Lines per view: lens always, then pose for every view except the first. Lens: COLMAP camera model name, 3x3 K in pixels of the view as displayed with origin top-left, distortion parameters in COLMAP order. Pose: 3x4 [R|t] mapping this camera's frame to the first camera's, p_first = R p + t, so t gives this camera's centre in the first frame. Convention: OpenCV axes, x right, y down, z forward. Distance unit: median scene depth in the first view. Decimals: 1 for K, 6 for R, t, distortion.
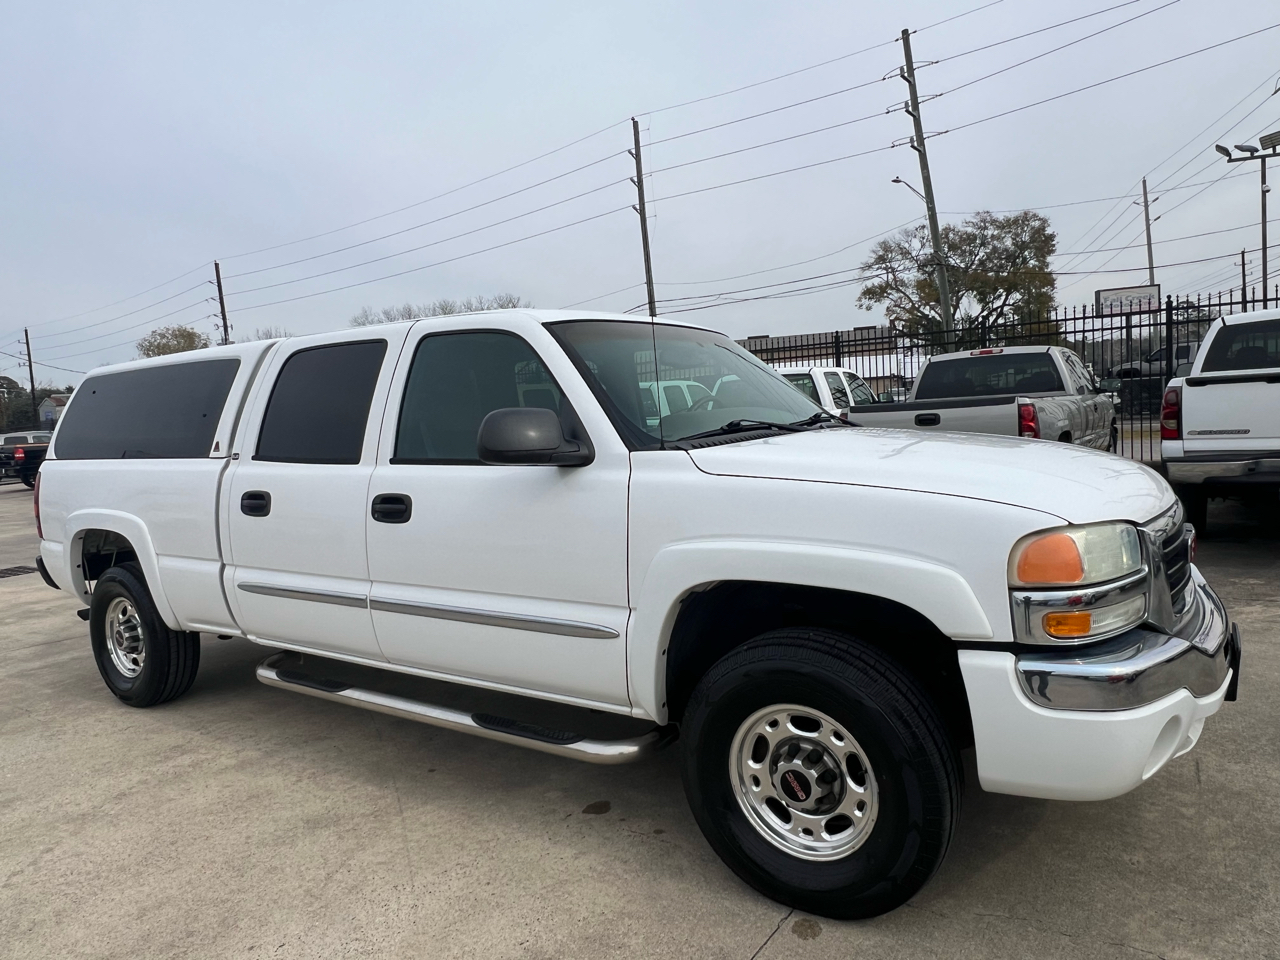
lens RADIAL K [[834.6, 0, 640.2], [0, 834.6, 480.0], [0, 0, 1]] dist [-0.004059, -0.001705]
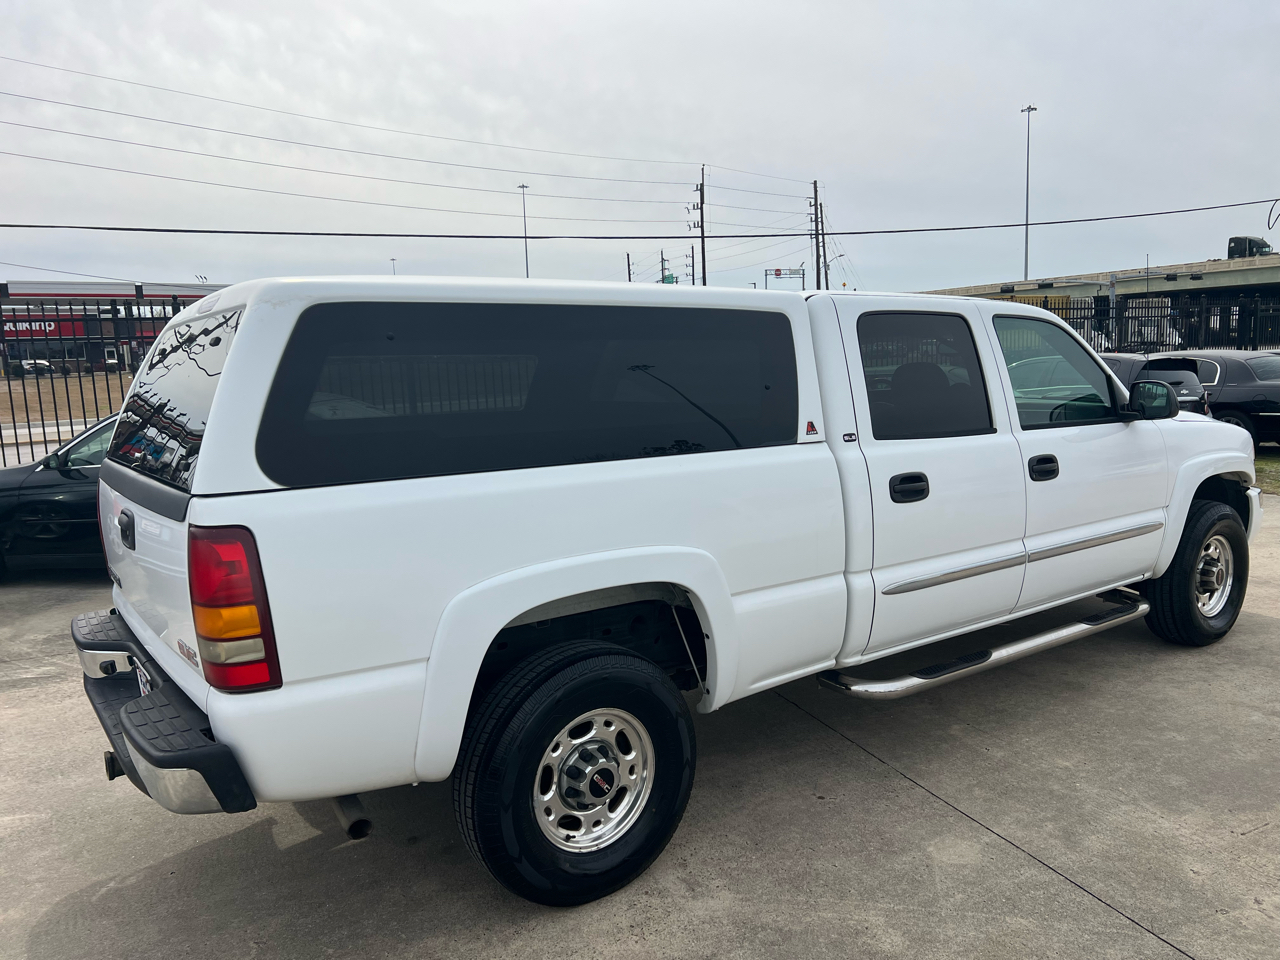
lens RADIAL K [[950.0, 0, 652.4], [0, 950.0, 483.2], [0, 0, 1]] dist [0.040783, -0.003756]
pose [[0.353059, -0.076279, 0.932486, -1.449060], [0.086007, 0.995097, 0.048837, -0.046789], [-0.931639, 0.062958, 0.357889, 0.872634]]
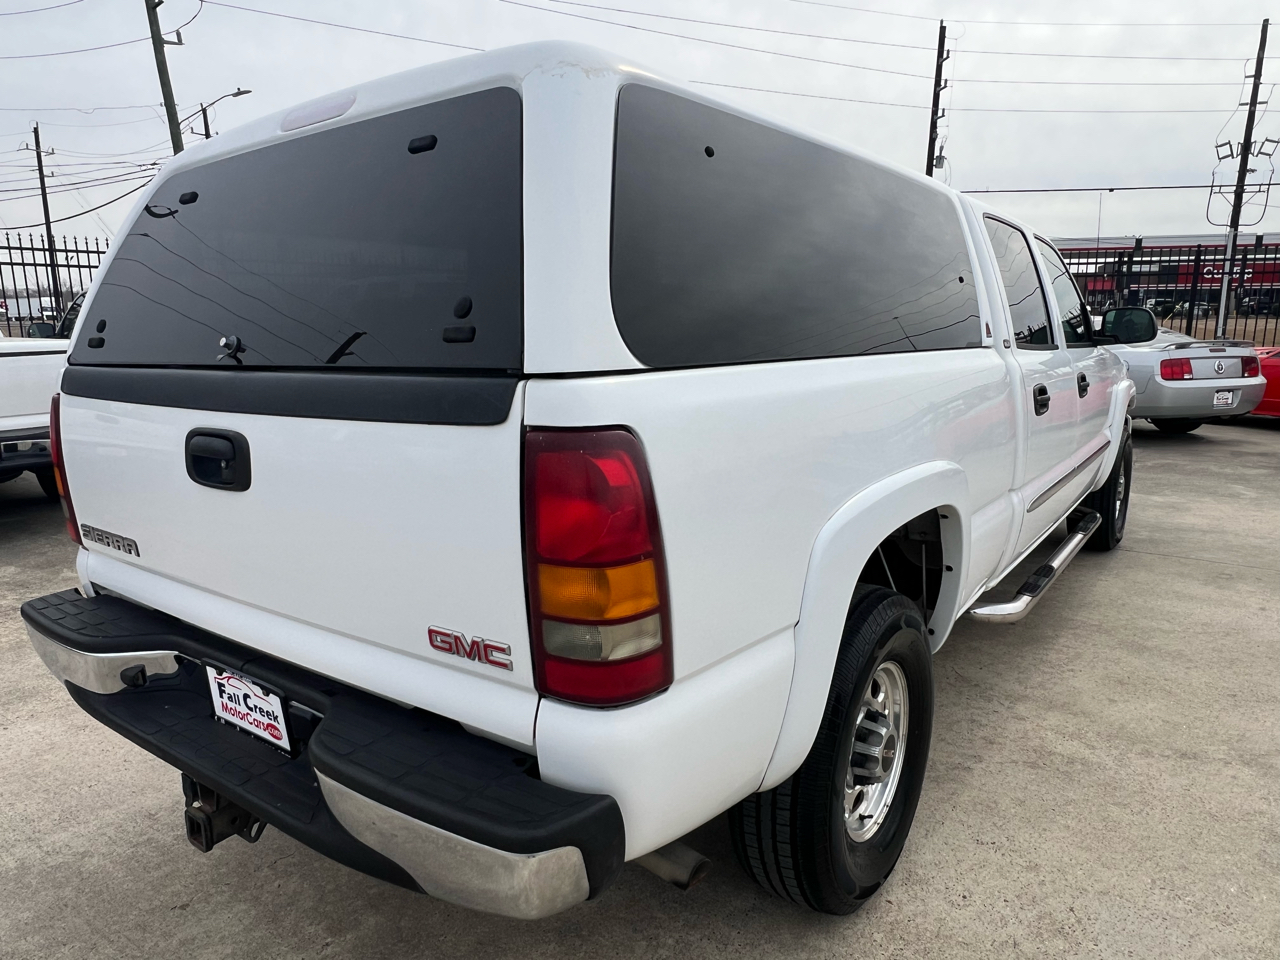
lens RADIAL K [[834.6, 0, 640.2], [0, 834.6, 480.0], [0, 0, 1]] dist [-0.004059, -0.001705]
pose [[0.049971, -0.128521, 0.990447, -1.283213], [0.089799, 0.988248, 0.123705, -0.030394], [-0.994705, 0.082760, 0.060925, 1.320930]]
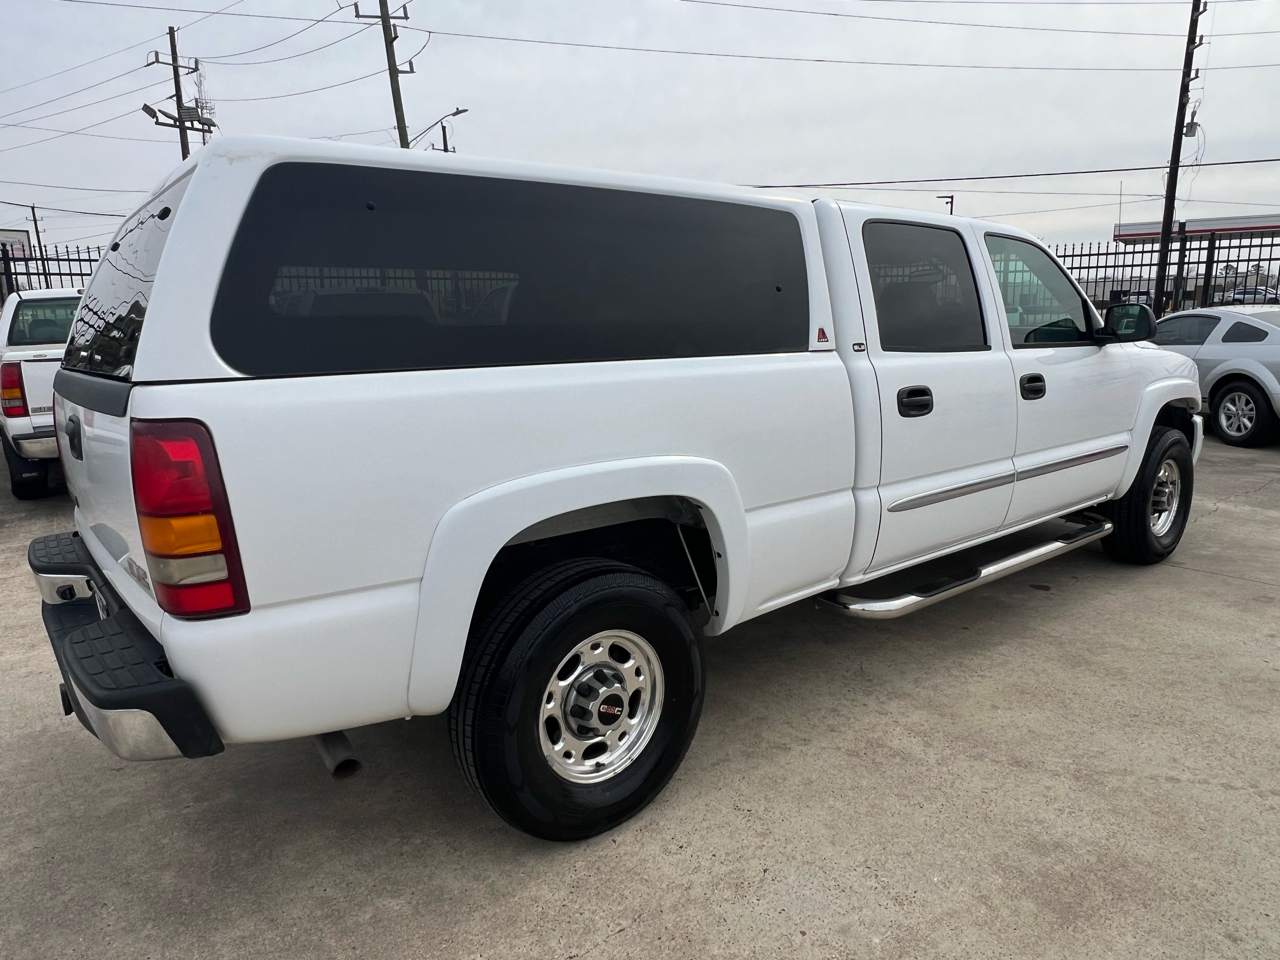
lens RADIAL K [[834.6, 0, 640.2], [0, 834.6, 480.0], [0, 0, 1]] dist [-0.004059, -0.001705]
pose [[0.304232, -0.129579, 0.943744, -1.317894], [0.084465, 0.990472, 0.108766, -0.007931], [-0.948846, 0.046623, 0.312278, 0.981469]]
